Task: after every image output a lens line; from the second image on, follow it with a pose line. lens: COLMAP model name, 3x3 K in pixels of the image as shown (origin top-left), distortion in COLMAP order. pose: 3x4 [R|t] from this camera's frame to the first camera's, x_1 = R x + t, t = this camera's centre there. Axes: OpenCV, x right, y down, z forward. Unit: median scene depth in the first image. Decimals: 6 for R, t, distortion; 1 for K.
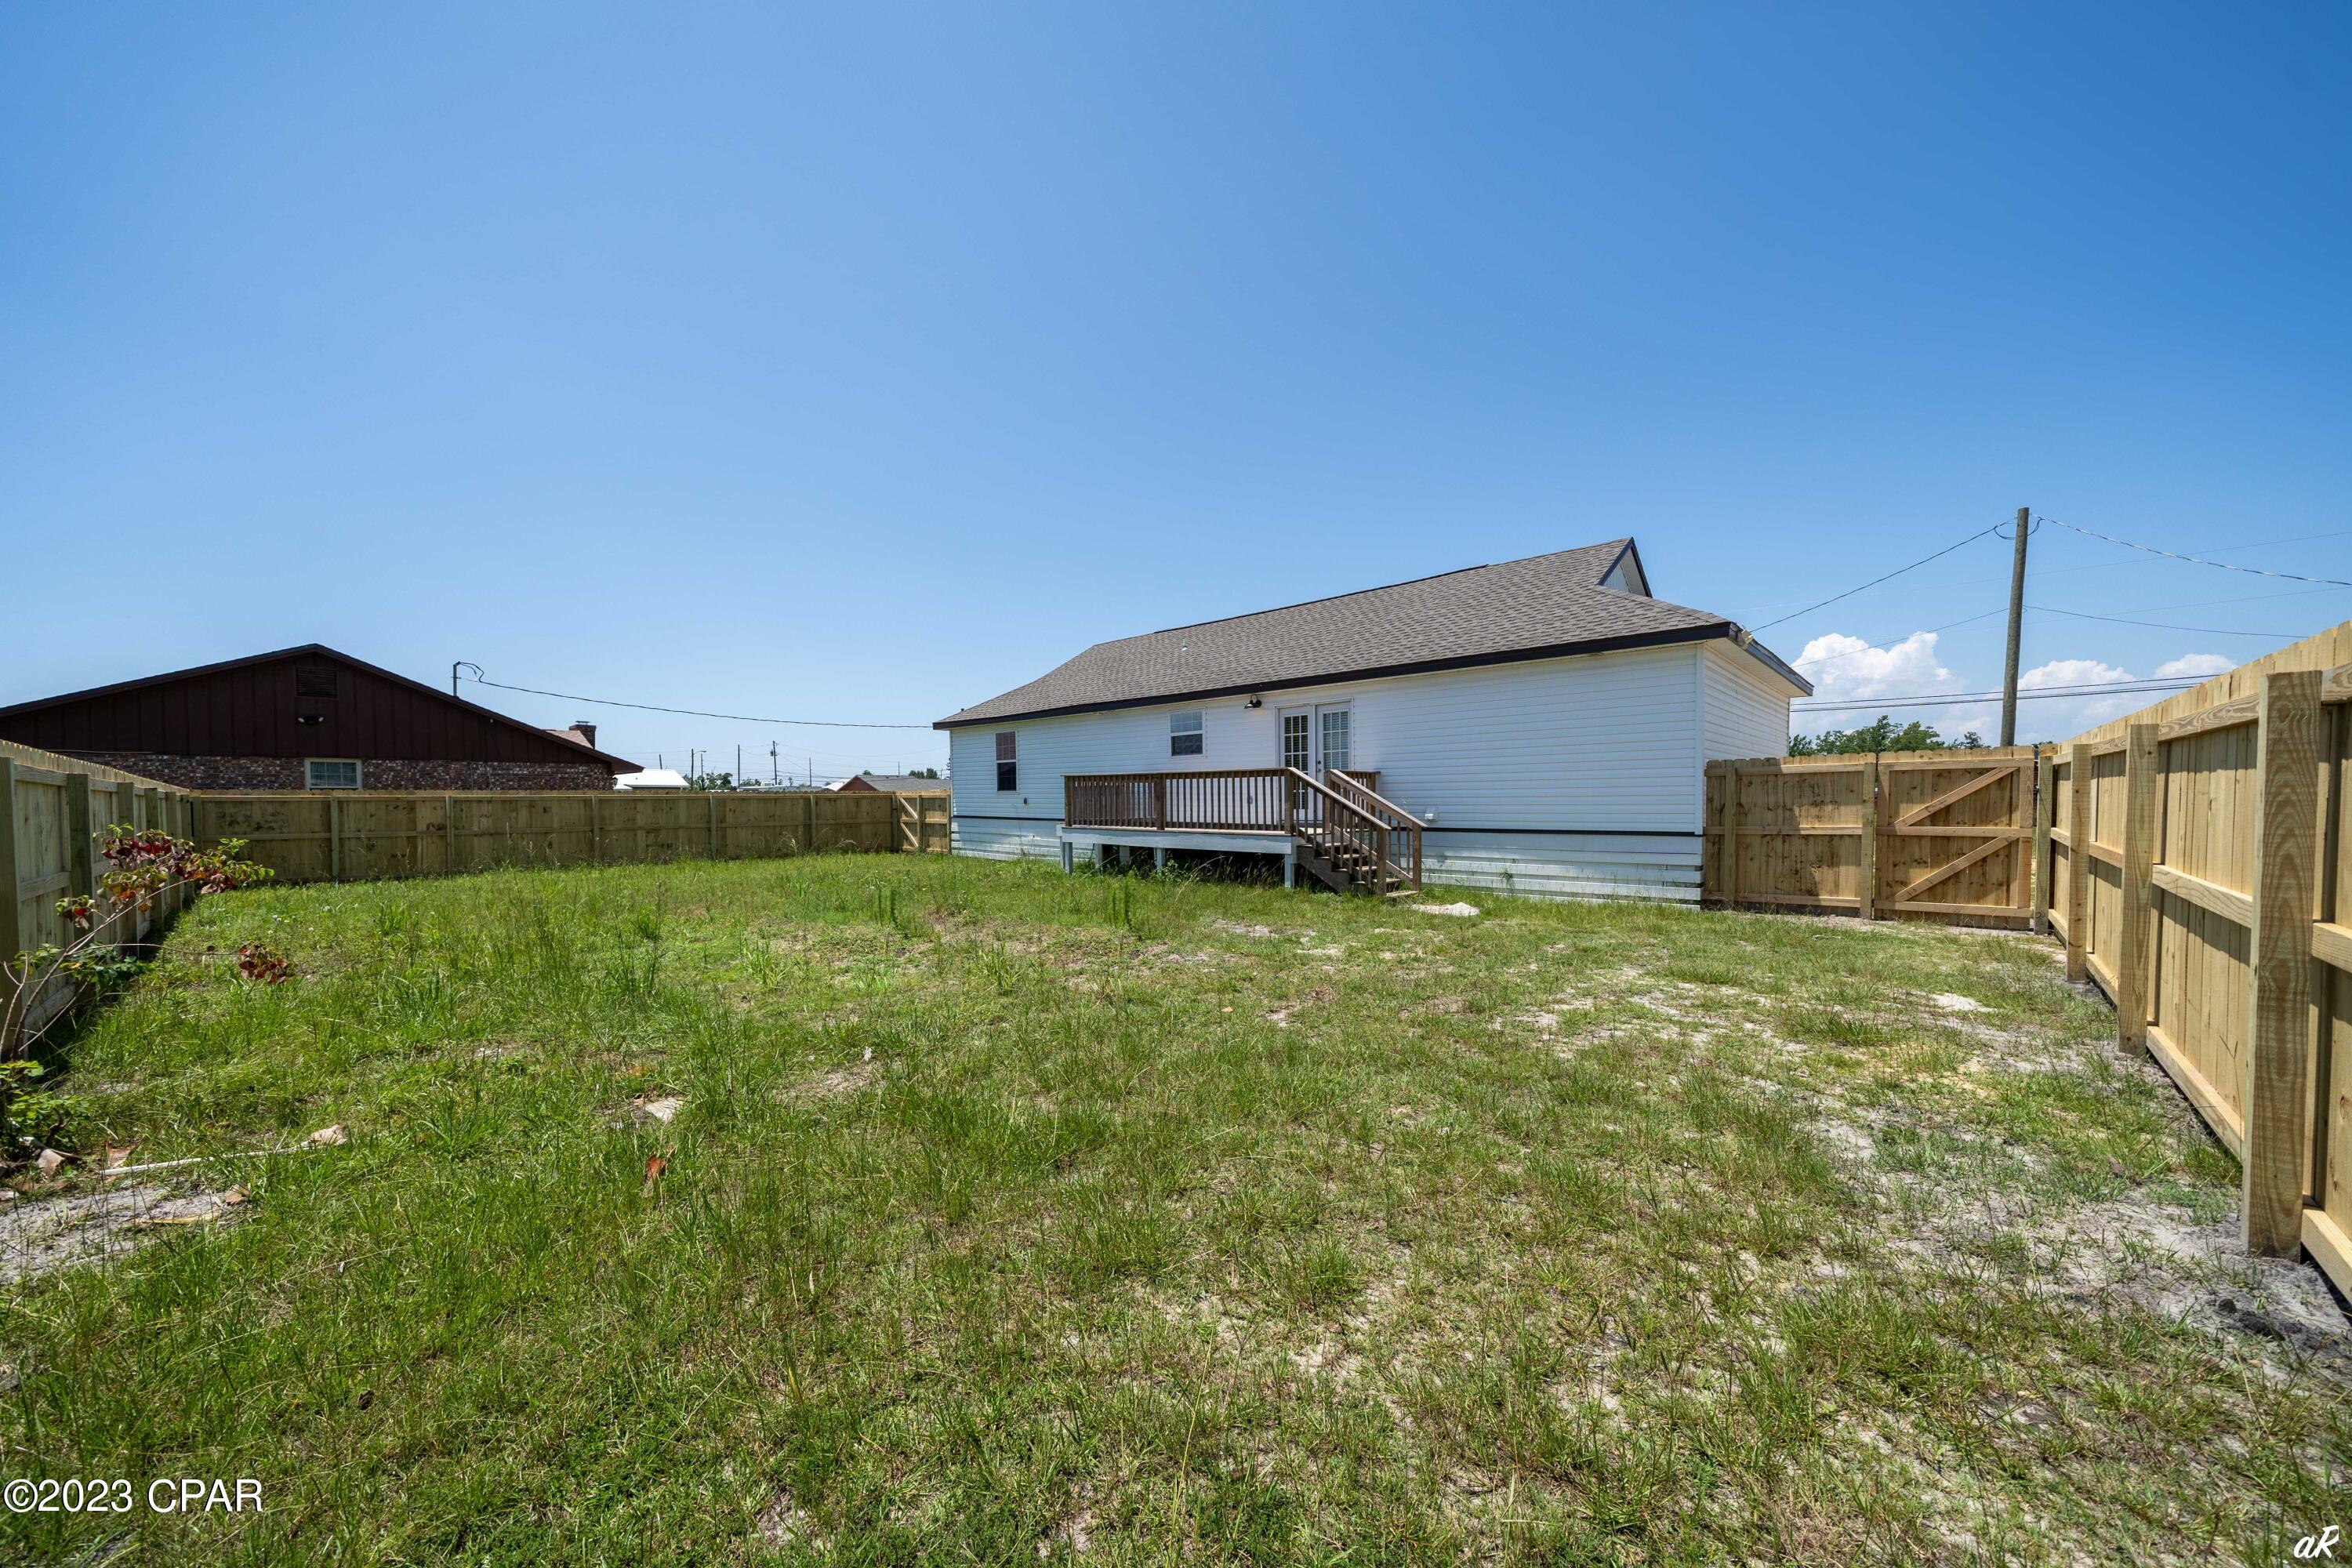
lens RADIAL K [[801.2, 0, 1176.0], [0, 801.2, 784.0], [0, 0, 1]] dist [-0.004959, -0.000101]
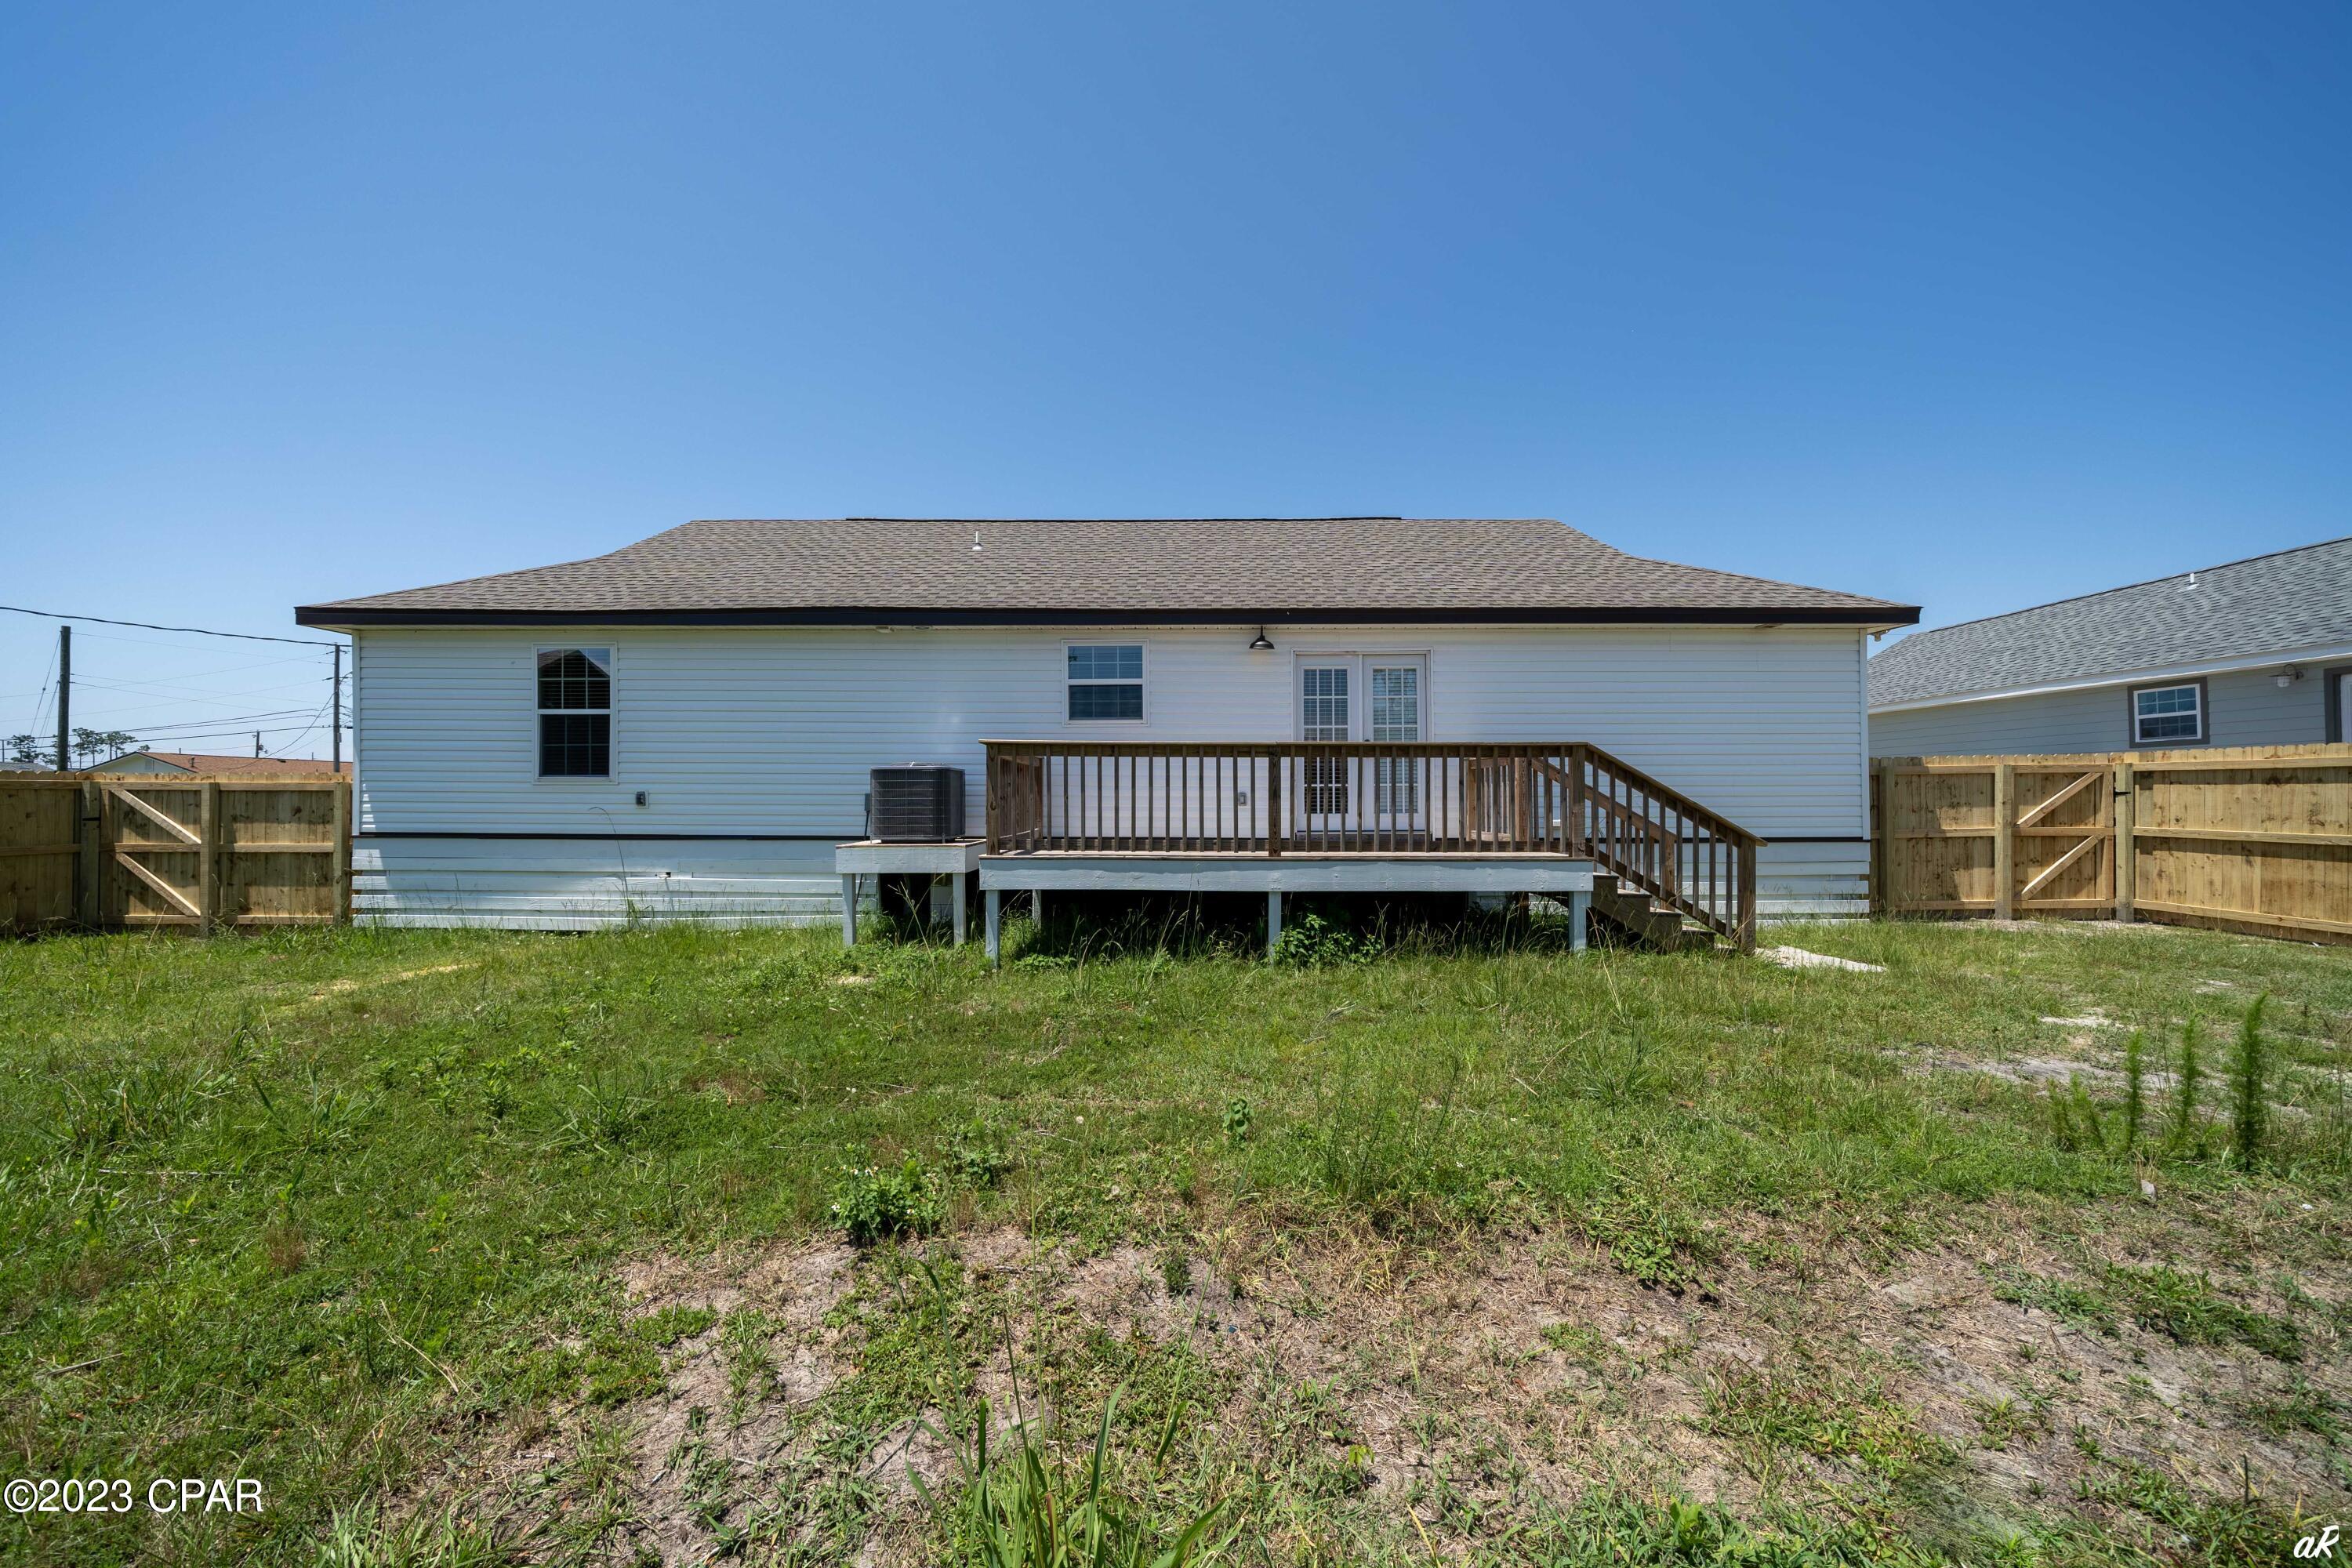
lens RADIAL K [[801.2, 0, 1176.0], [0, 801.2, 784.0], [0, 0, 1]] dist [-0.004959, -0.000101]
pose [[0.735979, 0.019266, 0.676730, -0.372069], [-0.017187, 0.999805, -0.009771, 0.016012], [-0.676786, -0.004440, 0.736166, 0.610402]]
